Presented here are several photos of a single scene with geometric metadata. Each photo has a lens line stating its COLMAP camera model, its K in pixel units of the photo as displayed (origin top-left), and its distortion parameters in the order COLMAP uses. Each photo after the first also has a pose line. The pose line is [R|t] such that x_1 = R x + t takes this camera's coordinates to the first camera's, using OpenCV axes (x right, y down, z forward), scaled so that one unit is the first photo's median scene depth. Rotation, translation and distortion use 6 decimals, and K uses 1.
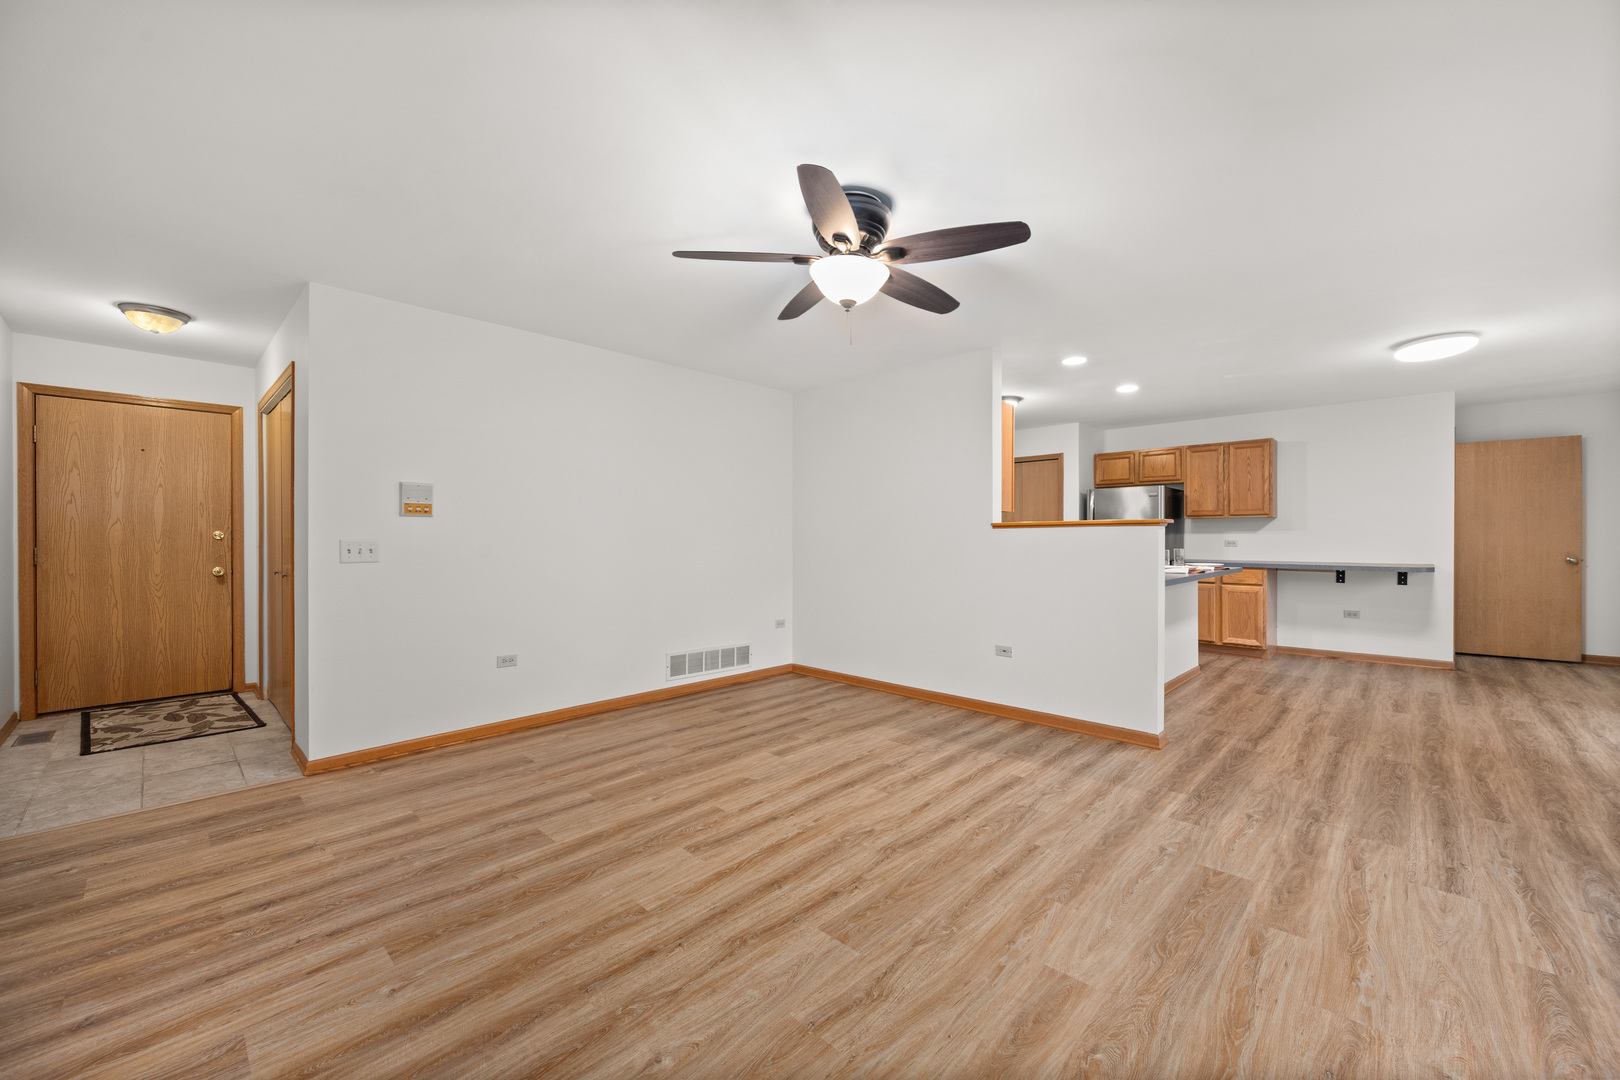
lens RADIAL K [[633.6, 0, 813.8], [0, 633.6, 532.2], [0, 0, 1]] dist [0.001999, 0.000494]
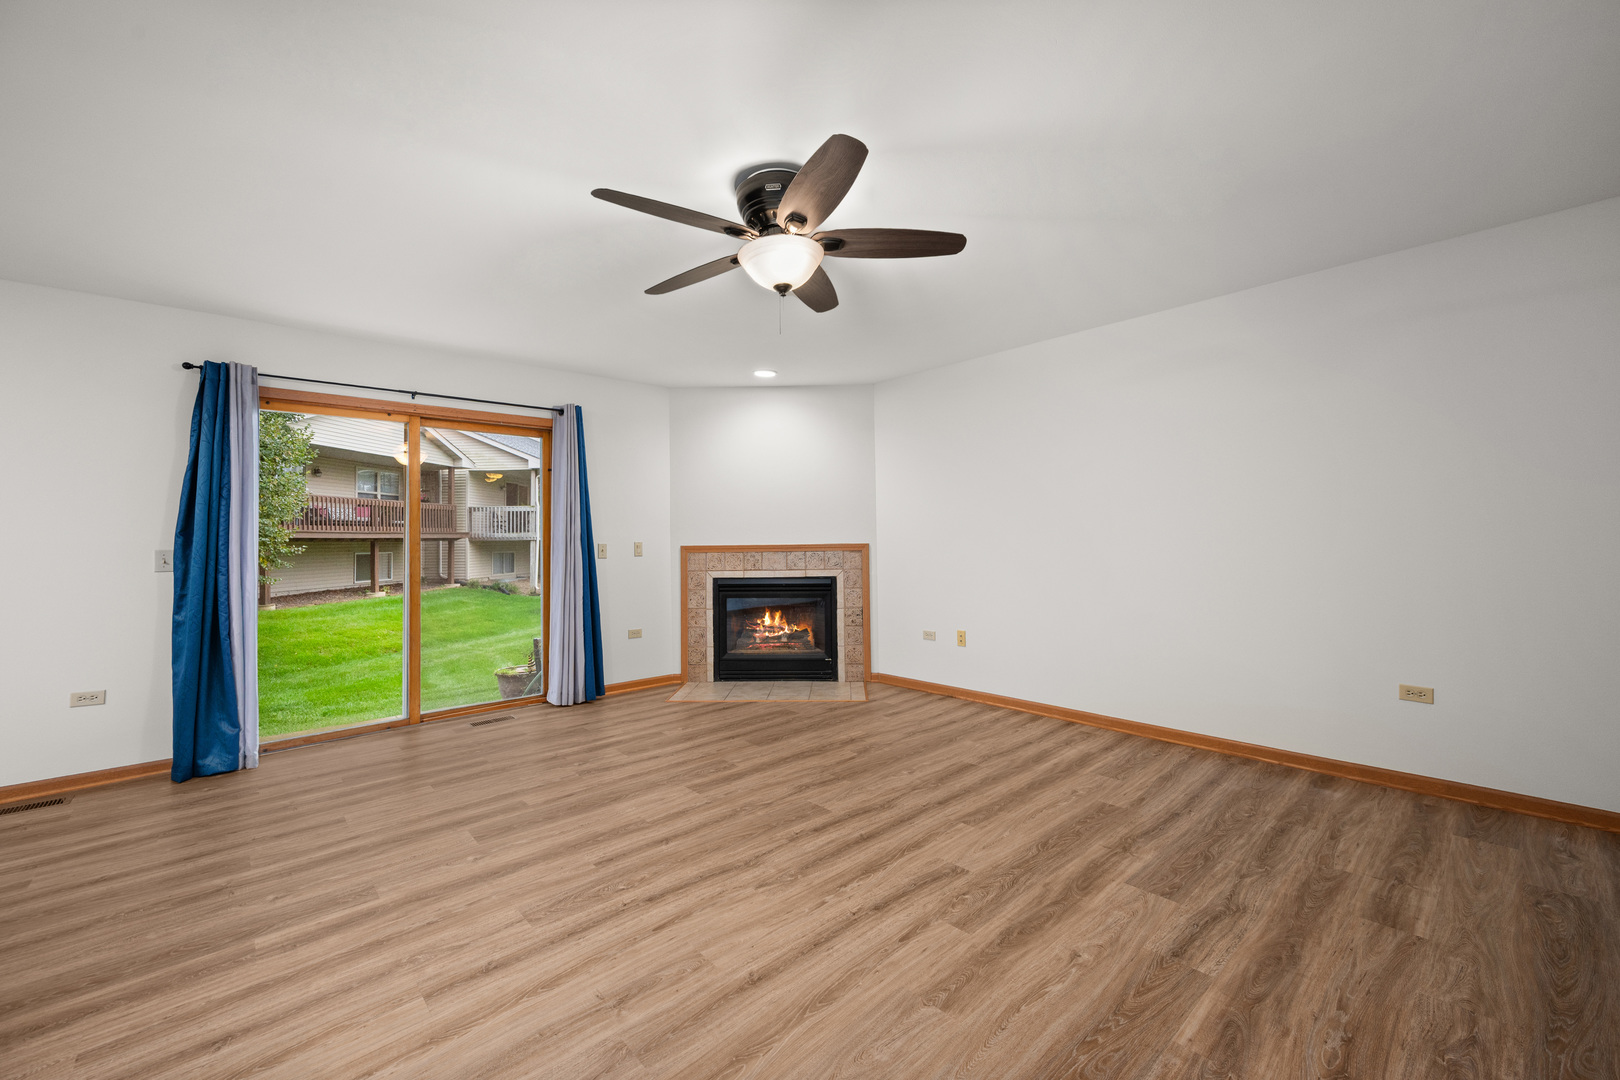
lens RADIAL K [[650.3, 0, 813.1], [0, 650.3, 532.9], [0, 0, 1]] dist [-0.002233, 0.000023]
pose [[-0.997016, 0.017443, 0.075198, -0.044358], [0.016306, 0.999744, -0.015702, 0.011412], [-0.075452, -0.014429, -0.997045, 1.519469]]
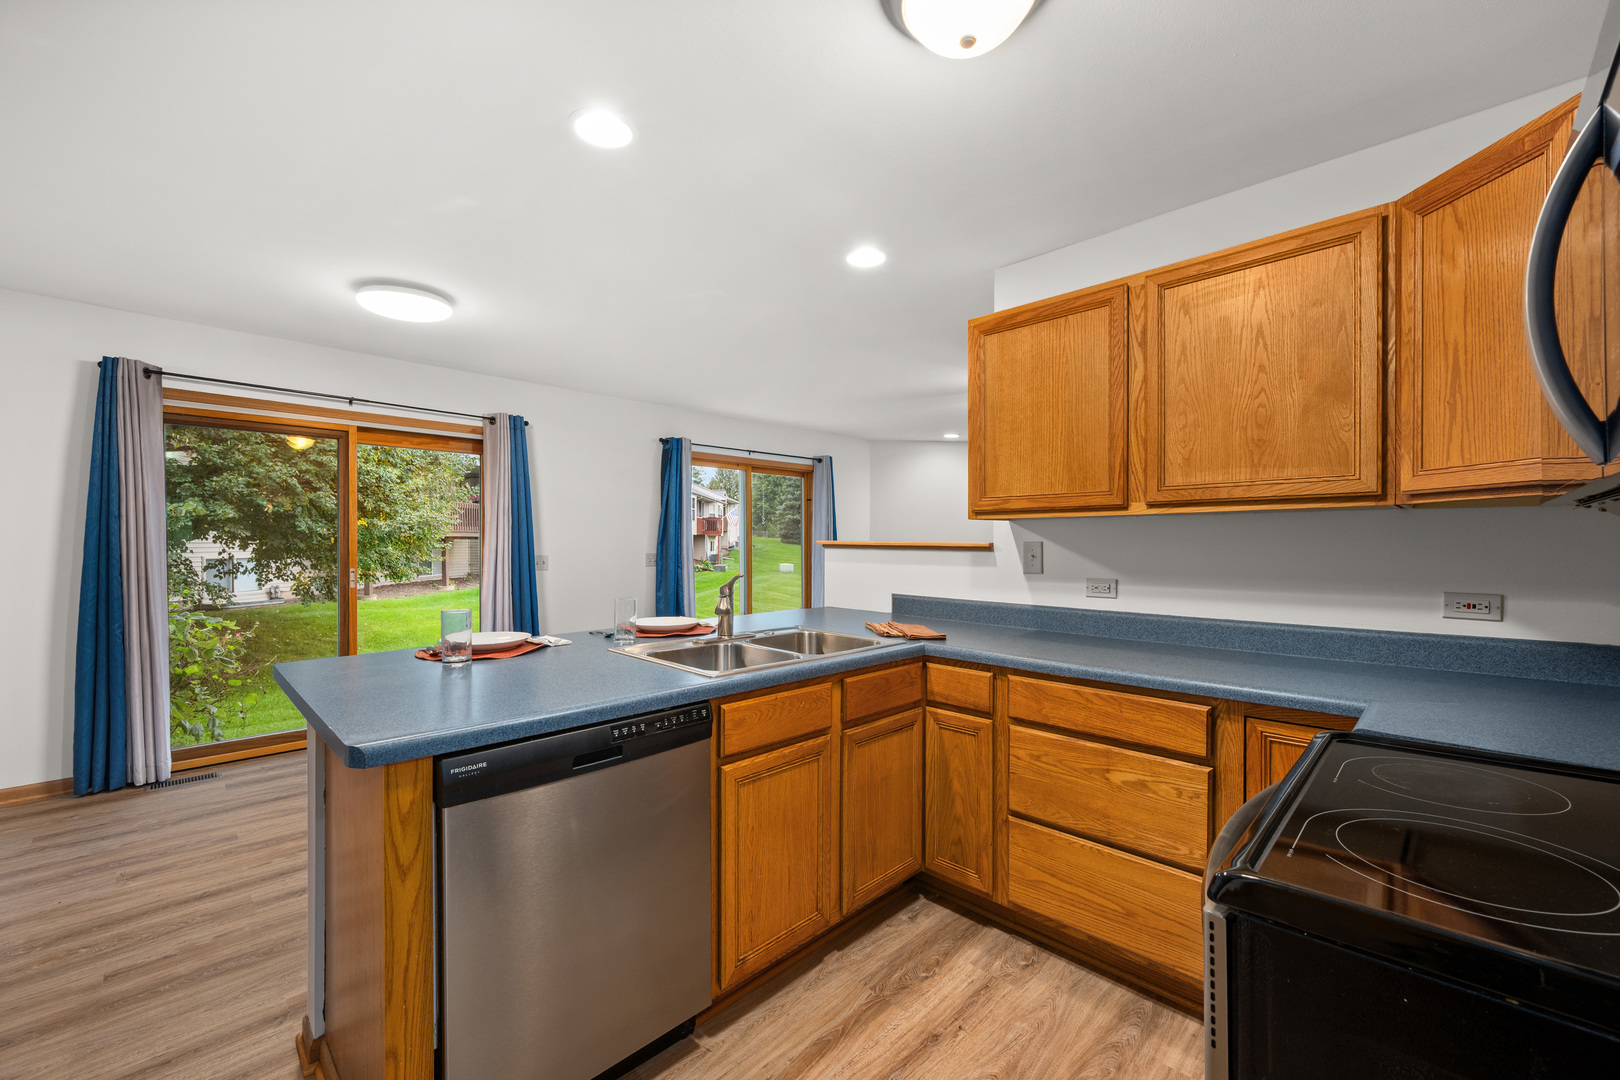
lens RADIAL K [[668.2, 0, 810.0], [0, 668.2, 540.0], [0, 0, 1]] dist [0.017666, 0.000142]
pose [[-0.999787, 0.002088, 0.020511, 0.639137], [0.001933, 0.999970, -0.007554, -0.015377], [-0.020527, -0.007513, -0.999761, 2.339582]]
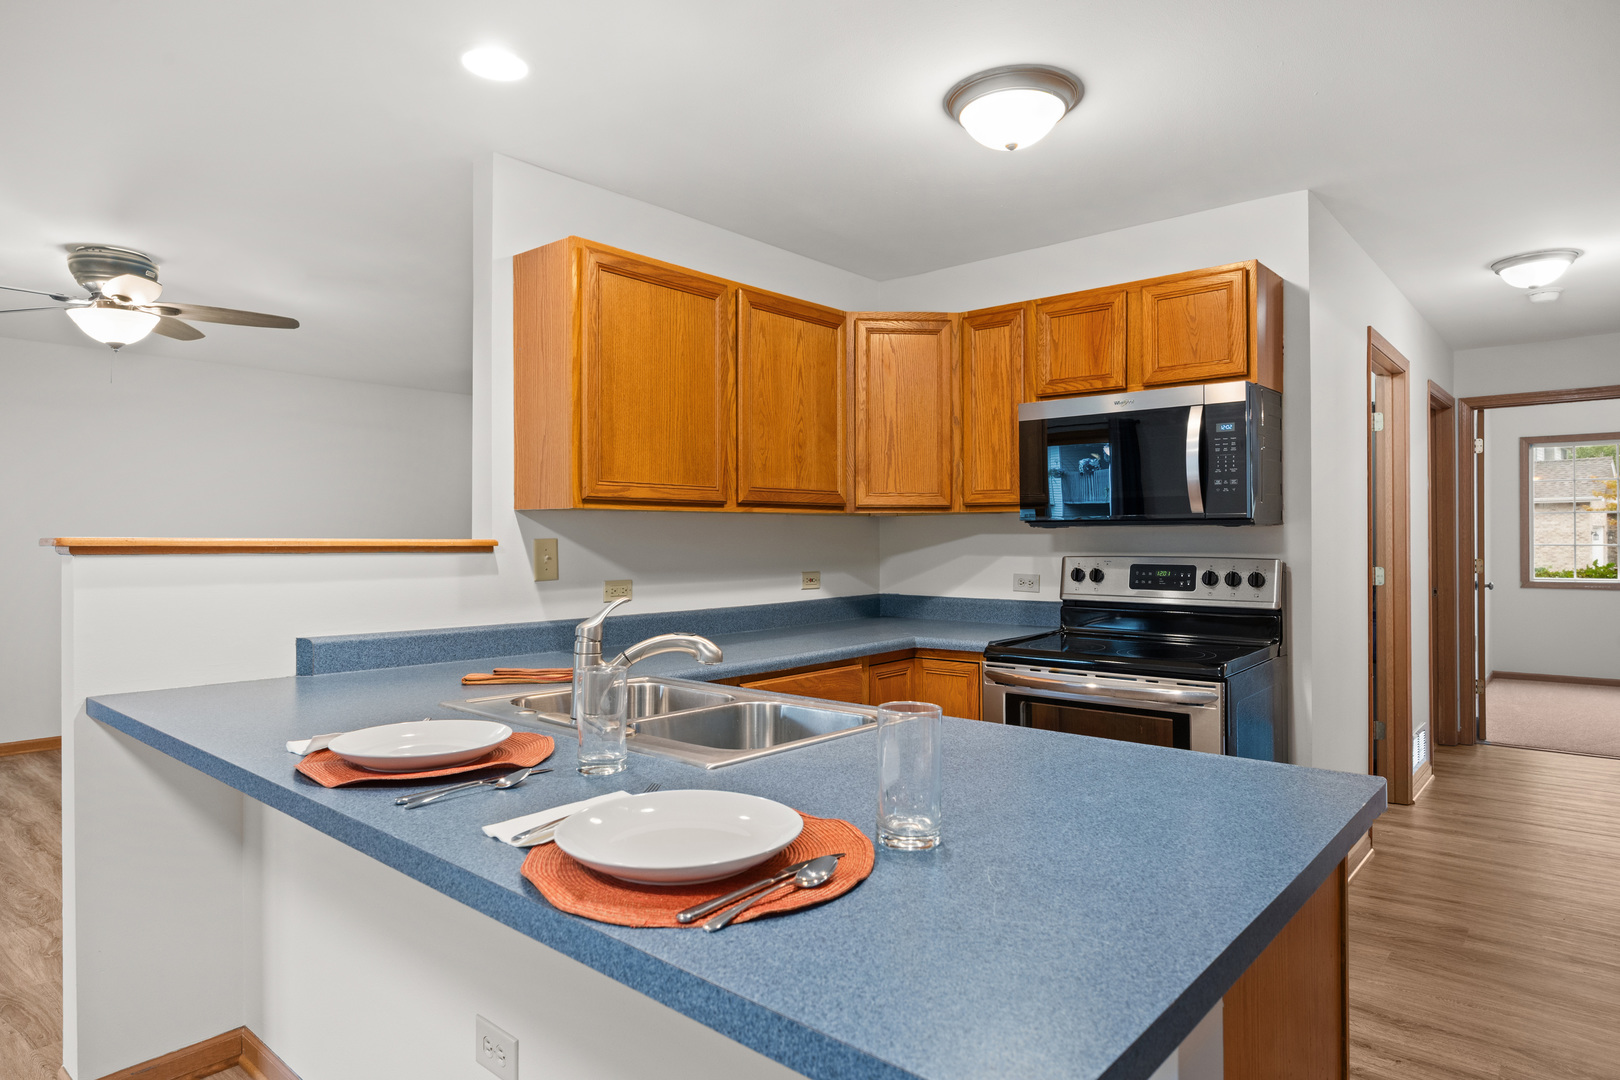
lens RADIAL K [[932.4, 0, 810.0], [0, 932.4, 540.0], [0, 0, 1]] dist [-0.002562, -0.000202]
pose [[0.055505, 0.004151, -0.998450, 1.328764], [0.007929, 0.999958, 0.004598, -0.020423], [0.998427, -0.008172, 0.055470, 1.656198]]
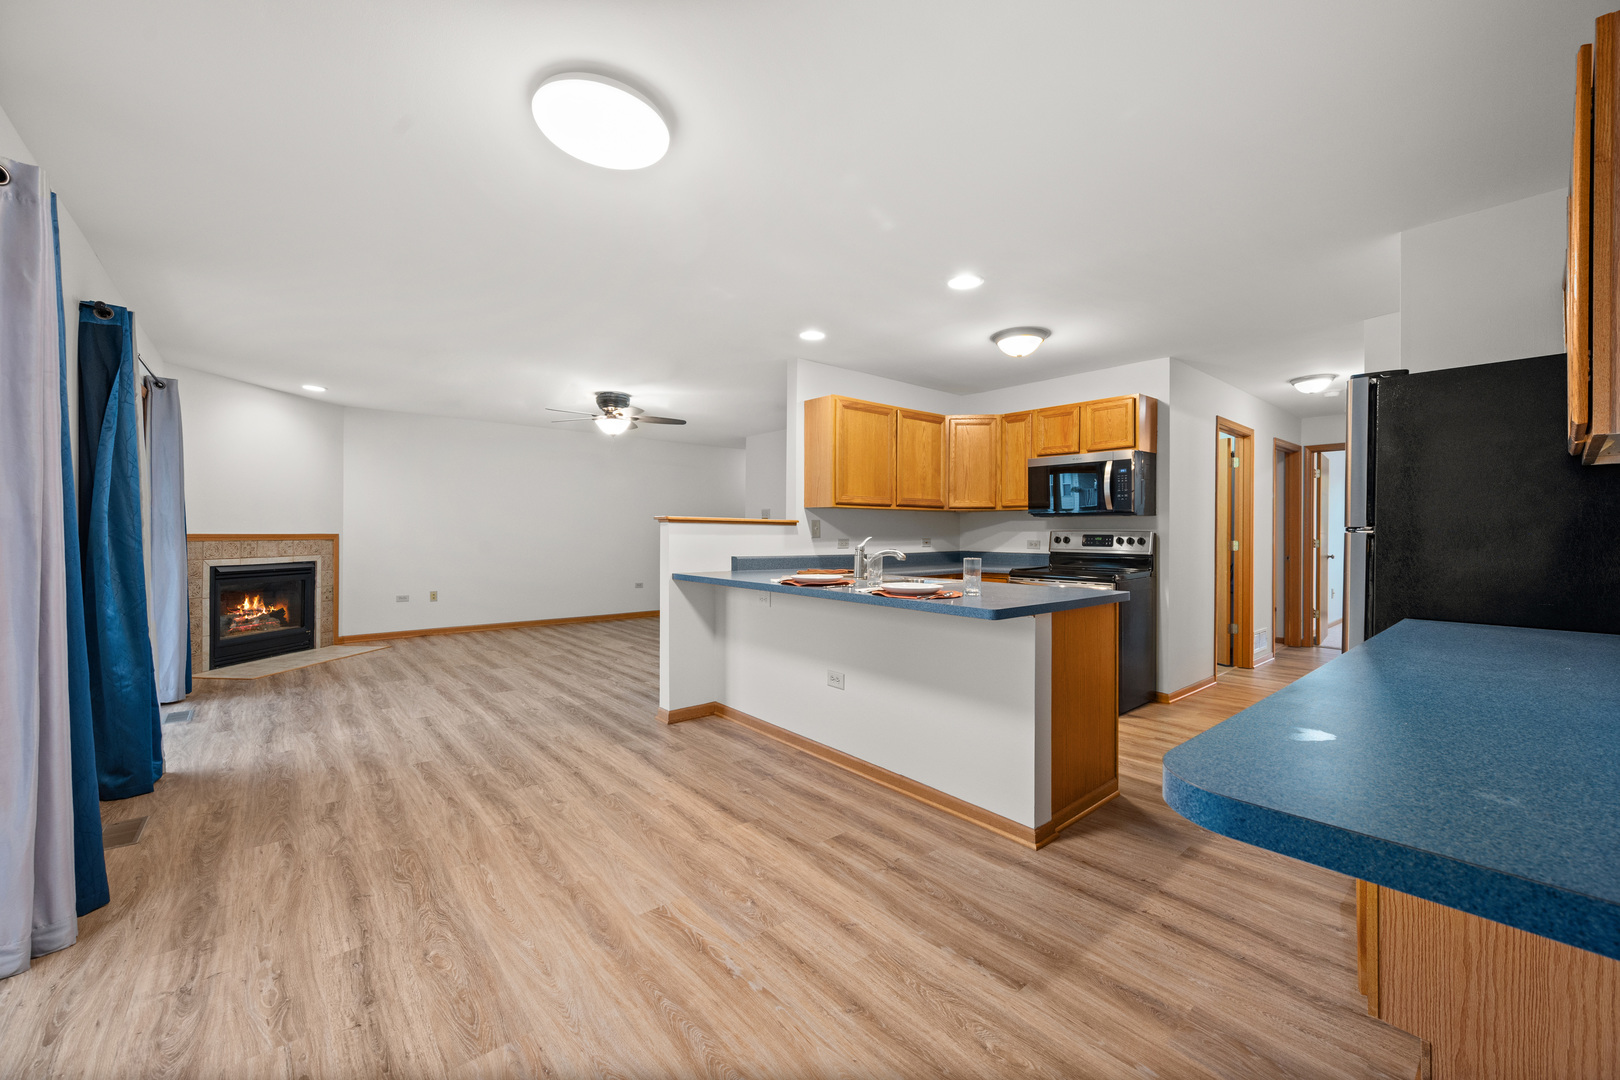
lens RADIAL K [[626.2, 0, 816.6], [0, 626.2, 536.7], [0, 0, 1]] dist [-0.000939, 0.000040]
pose [[-0.090179, 0.009179, -0.995883, 1.859511], [0.001197, 0.999958, 0.009108, 0.006712], [0.995925, -0.000371, -0.090186, 1.576768]]
